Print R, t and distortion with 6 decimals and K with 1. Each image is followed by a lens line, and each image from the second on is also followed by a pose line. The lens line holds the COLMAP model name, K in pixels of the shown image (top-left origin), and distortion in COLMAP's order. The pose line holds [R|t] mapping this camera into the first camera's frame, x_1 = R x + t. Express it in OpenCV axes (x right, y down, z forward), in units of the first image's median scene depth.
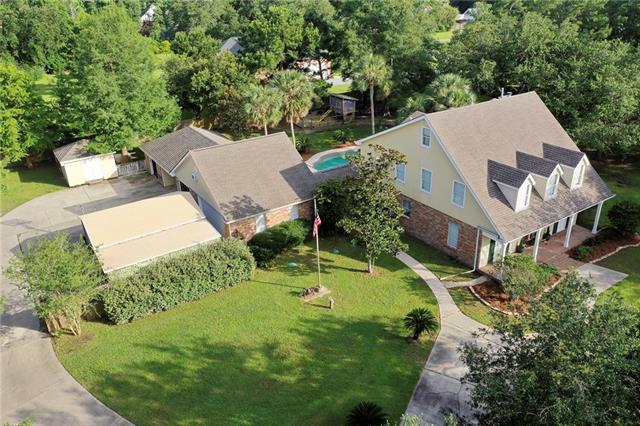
lens RADIAL K [[503.5, 0, 320.0], [0, 503.5, 213.0], [0, 0, 1]] dist [0.003460, 0.000914]
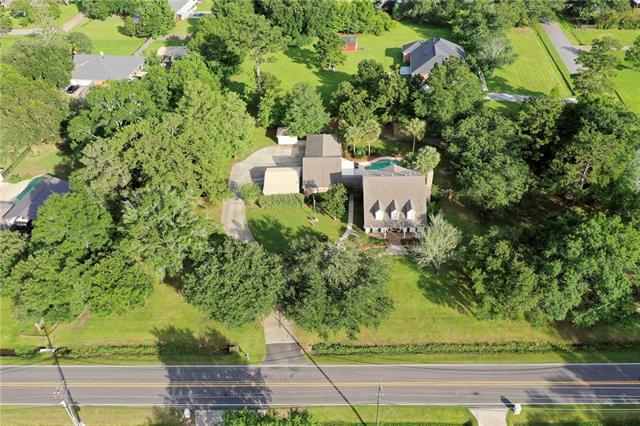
lens RADIAL K [[503.5, 0, 320.0], [0, 503.5, 213.0], [0, 0, 1]] dist [0.003460, 0.000914]
pose [[0.818400, 0.364682, -0.444104, 1.221621], [-0.235455, 0.917781, 0.319748, -0.780805], [0.524196, -0.157115, 0.836979, -1.416477]]
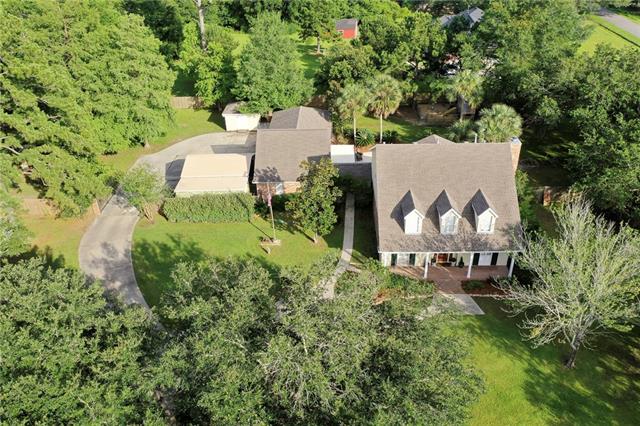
lens RADIAL K [[503.5, 0, 320.0], [0, 503.5, 213.0], [0, 0, 1]] dist [0.003460, 0.000914]
pose [[0.817435, 0.300089, -0.491677, 0.716904], [-0.241584, 0.953482, 0.180300, -0.203835], [0.522911, -0.028602, 0.851907, -0.197449]]
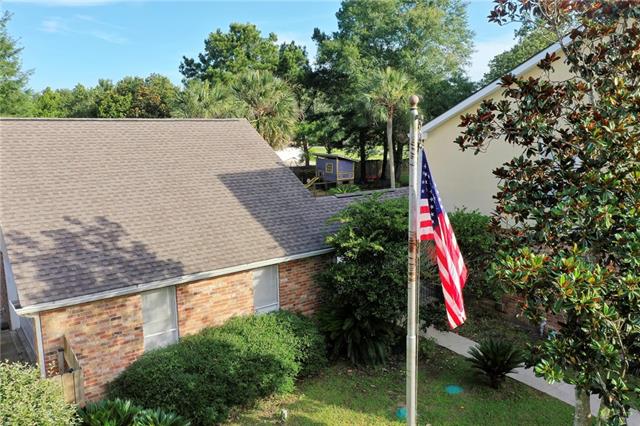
lens RADIAL K [[503.5, 0, 320.0], [0, 503.5, 213.0], [0, 0, 1]] dist [0.003460, 0.000914]
pose [[0.996583, 0.010981, 0.081865, -0.044375], [0.013379, 0.956572, -0.291188, 0.048340], [-0.081507, 0.291289, 0.953157, 0.661471]]
